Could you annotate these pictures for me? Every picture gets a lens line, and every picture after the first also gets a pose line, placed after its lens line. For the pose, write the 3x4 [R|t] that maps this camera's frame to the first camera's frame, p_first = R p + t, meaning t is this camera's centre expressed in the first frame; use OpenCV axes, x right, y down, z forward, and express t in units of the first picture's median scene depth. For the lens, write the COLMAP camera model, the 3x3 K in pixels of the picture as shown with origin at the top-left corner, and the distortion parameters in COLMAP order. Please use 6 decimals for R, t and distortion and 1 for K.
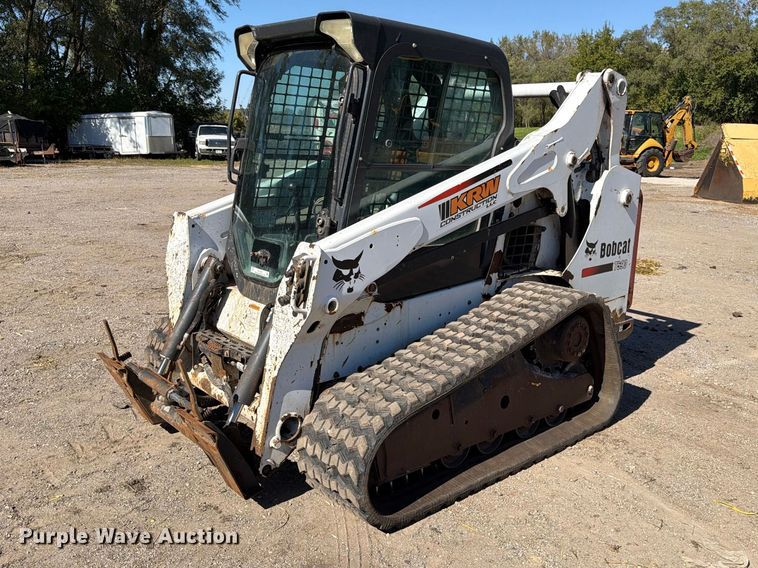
lens RADIAL K [[668.0, 0, 362.6], [0, 668.0, 272.0], [0, 0, 1]] dist [0.096944, -0.169814]
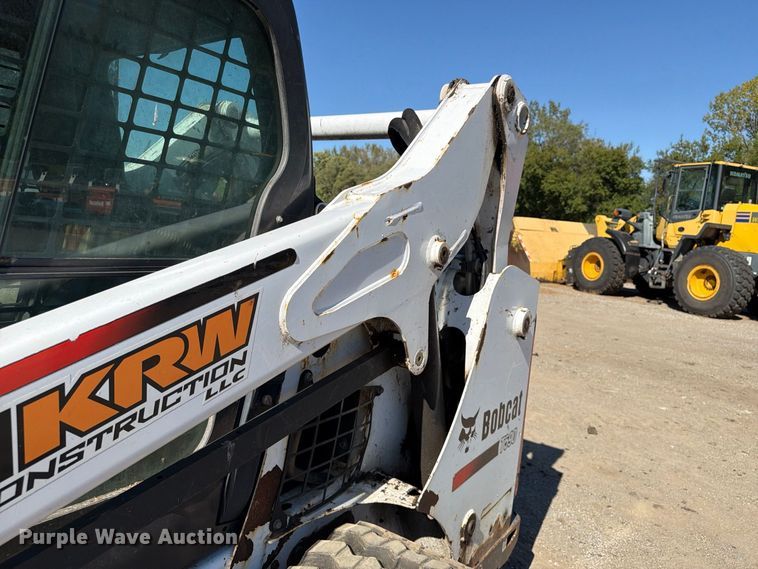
lens RADIAL K [[537.3, 0, 379.0], [0, 537.3, 284.5], [0, 0, 1]] dist [0.088341, -0.104374]
pose [[0.962789, 0.025483, 0.269051, 0.174979], [-0.006024, 0.997321, -0.072902, -0.119148], [-0.270188, 0.068569, 0.960363, 0.666101]]
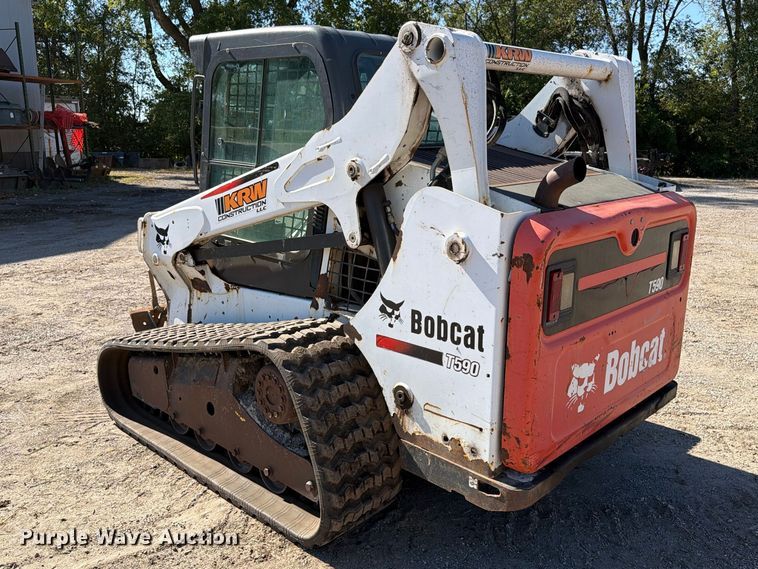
lens RADIAL K [[623.1, 0, 379.0], [0, 623.1, 284.5], [0, 0, 1]] dist [0.094451, -0.117497]
pose [[0.127647, 0.212017, -0.968894, 0.974359], [-0.206150, 0.961222, 0.183179, -0.176174], [0.970159, 0.176355, 0.166405, 0.943646]]
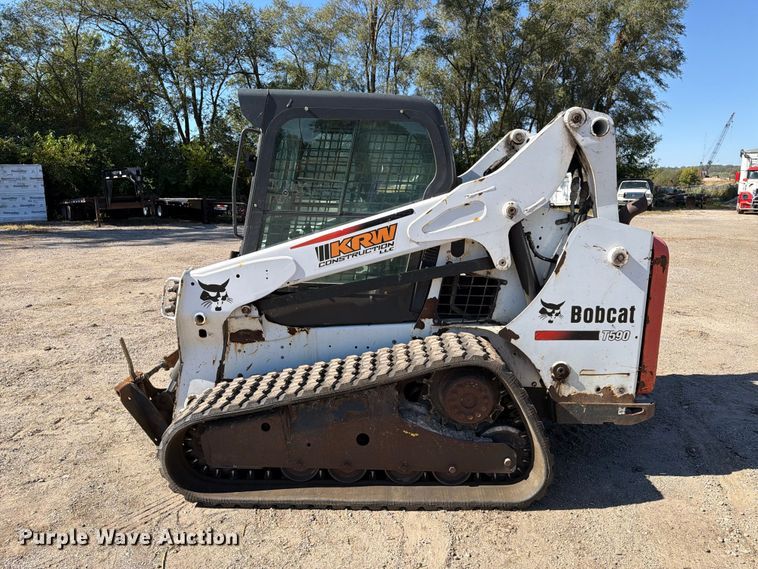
lens RADIAL K [[508.7, 0, 367.2], [0, 508.7, 286.3], [0, 0, 1]] dist [0.092000, -0.148843]
pose [[0.751254, 0.109431, -0.650879, 0.634067], [-0.120215, 0.992350, 0.028089, -0.059089], [0.648973, 0.057143, 0.758662, 0.347222]]
